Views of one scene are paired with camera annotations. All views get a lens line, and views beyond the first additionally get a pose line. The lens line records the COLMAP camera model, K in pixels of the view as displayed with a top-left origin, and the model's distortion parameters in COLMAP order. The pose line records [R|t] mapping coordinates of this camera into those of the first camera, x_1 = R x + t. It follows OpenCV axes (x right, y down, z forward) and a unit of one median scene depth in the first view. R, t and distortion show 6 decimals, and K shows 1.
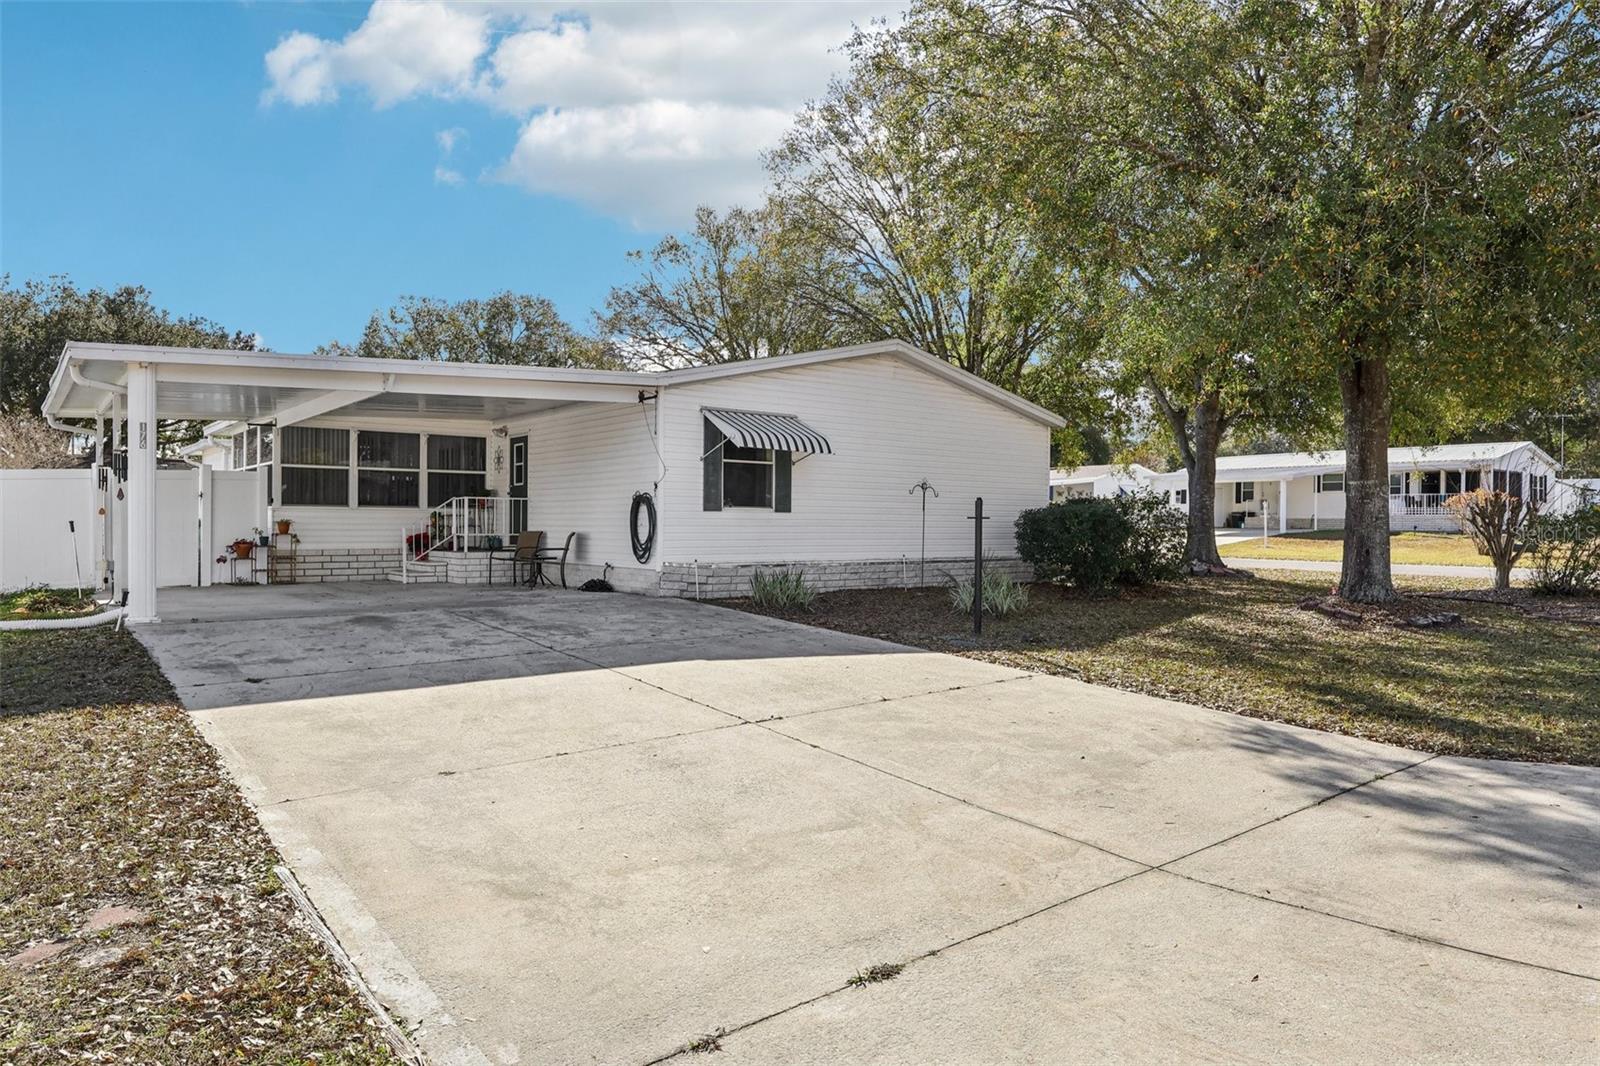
lens RADIAL K [[1023.3, 0, 802.8], [0, 1023.3, 530.3], [0, 0, 1]] dist [0.005781, -0.000805]
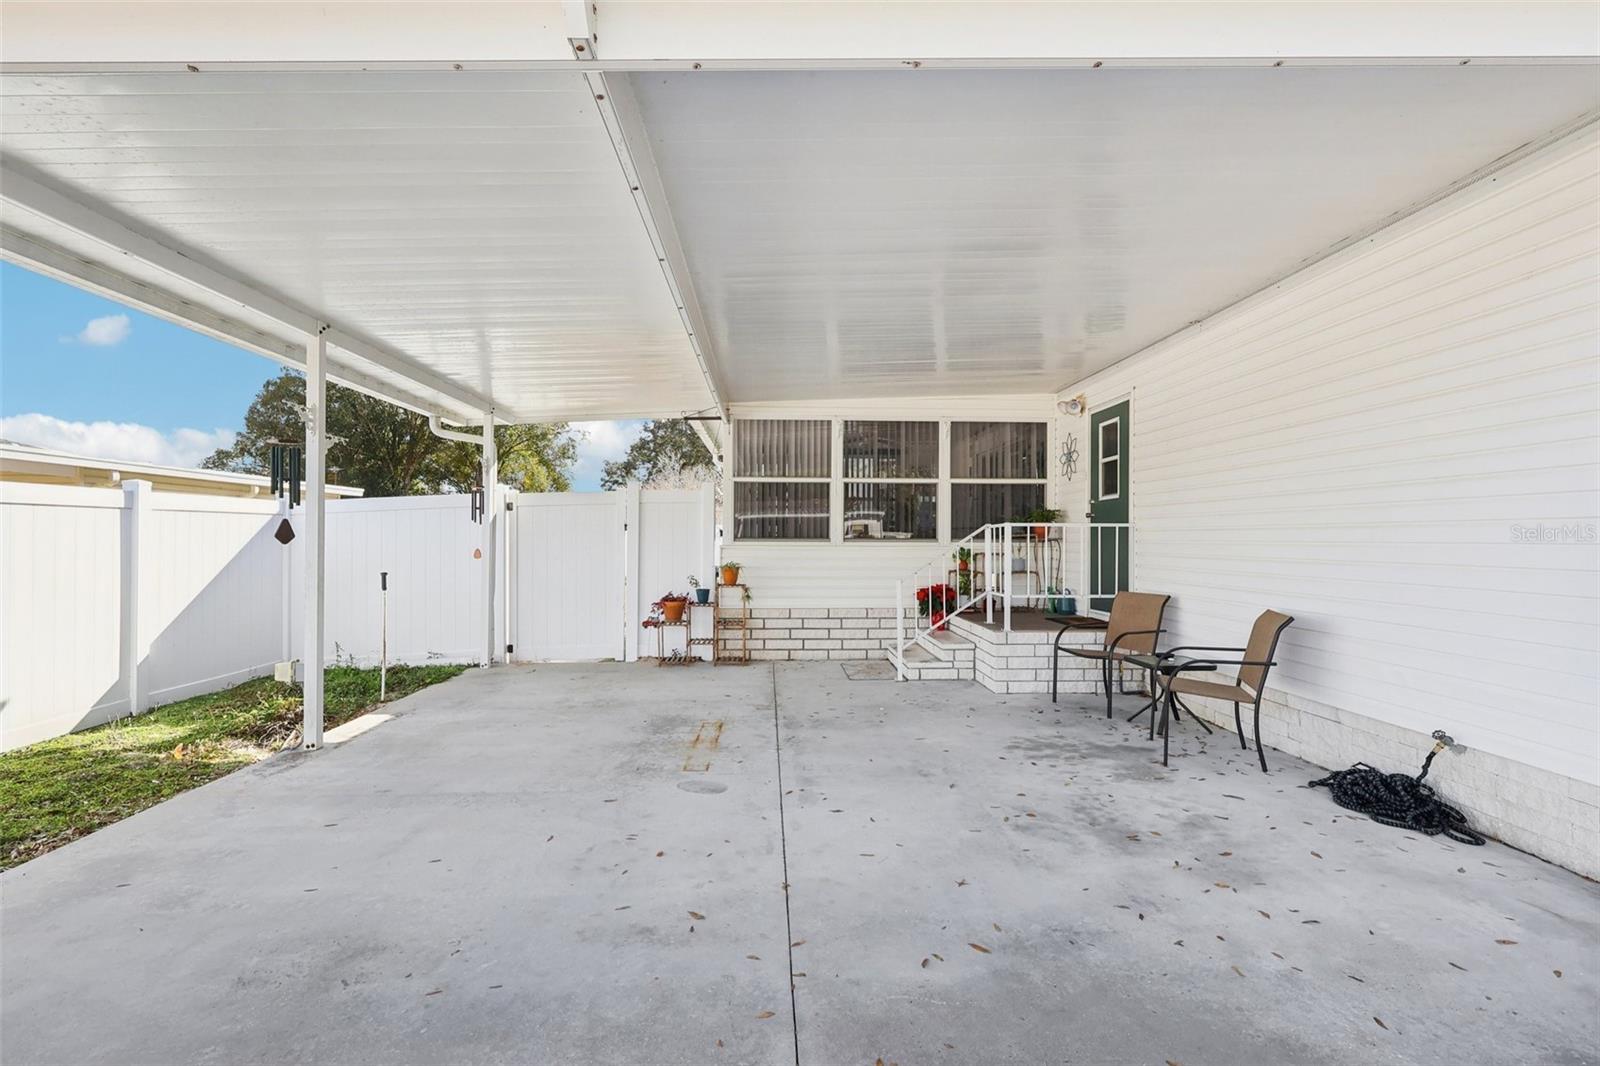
lens RADIAL K [[743.8, 0, 803.6], [0, 743.8, 536.2], [0, 0, 1]] dist [-0.000065, 0.000466]
pose [[0.815414, -0.005054, -0.578856, -0.192461], [-0.001608, 0.999938, -0.010996, -0.021359], [0.578875, 0.009897, 0.815356, 0.623642]]
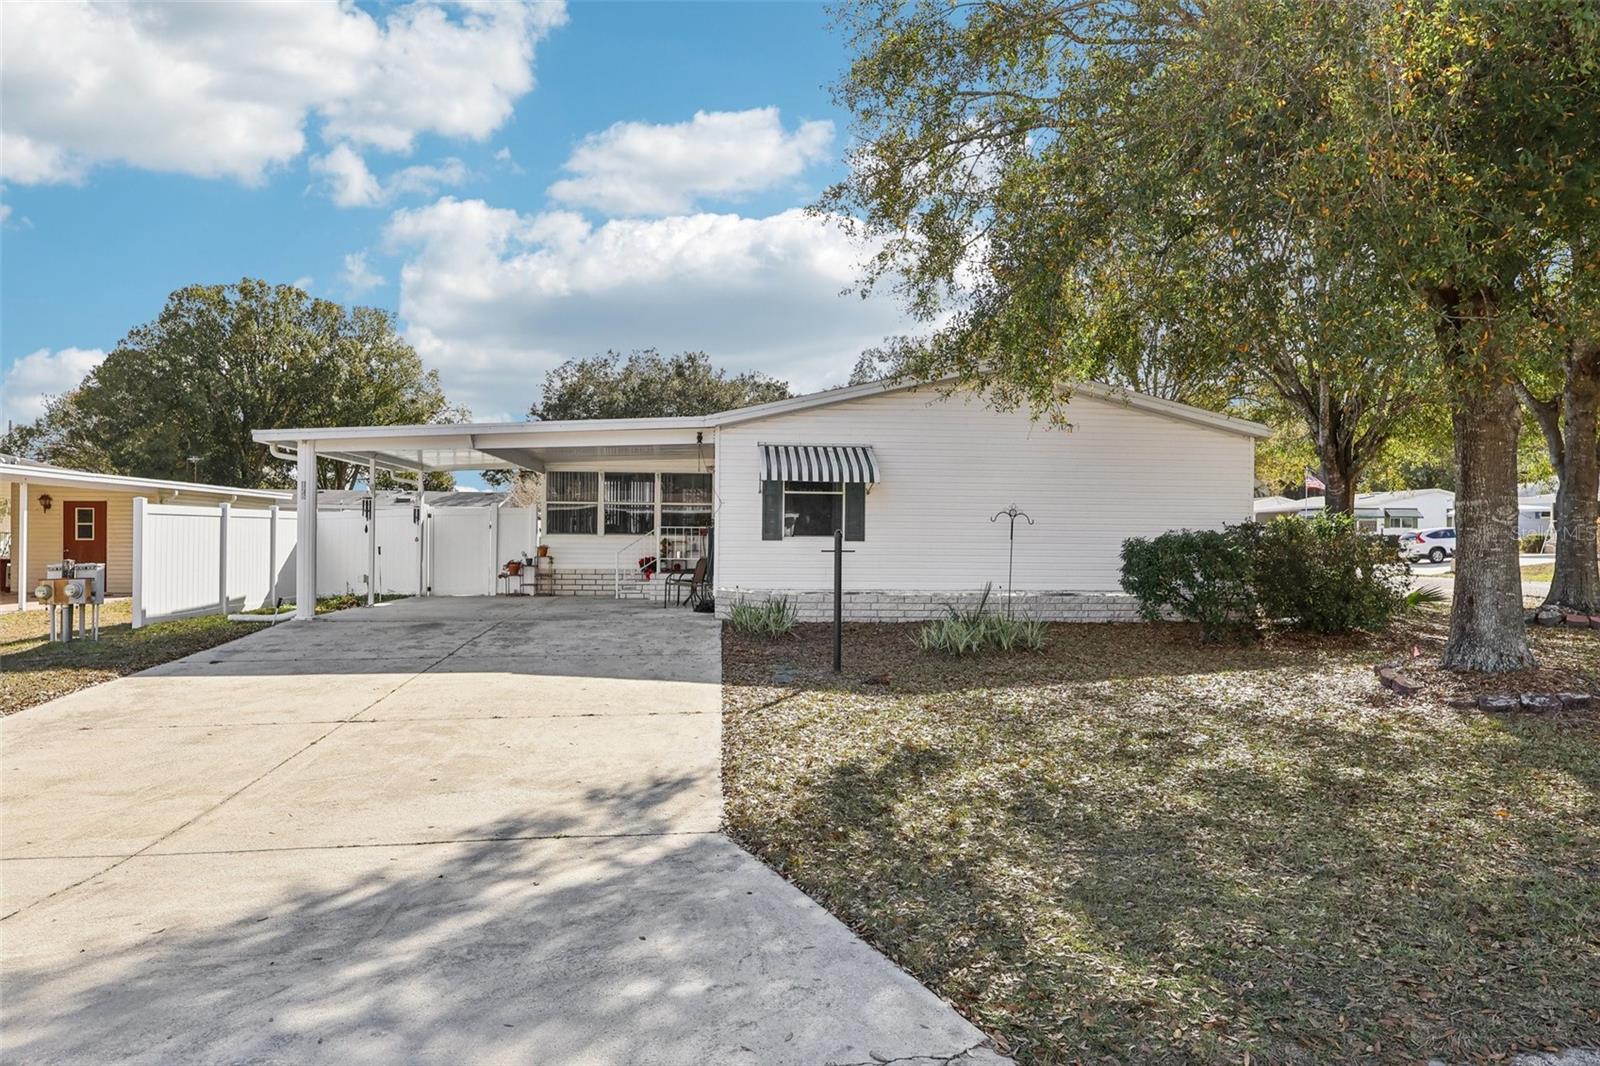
lens RADIAL K [[1023.3, 0, 805.6], [0, 1023.3, 529.0], [0, 0, 1]] dist [0.005781, -0.000805]
pose [[0.836410, -0.003346, -0.548095, 0.447977], [-0.006641, 0.999846, -0.016238, -0.011765], [0.548065, 0.017222, 0.836259, 0.109327]]
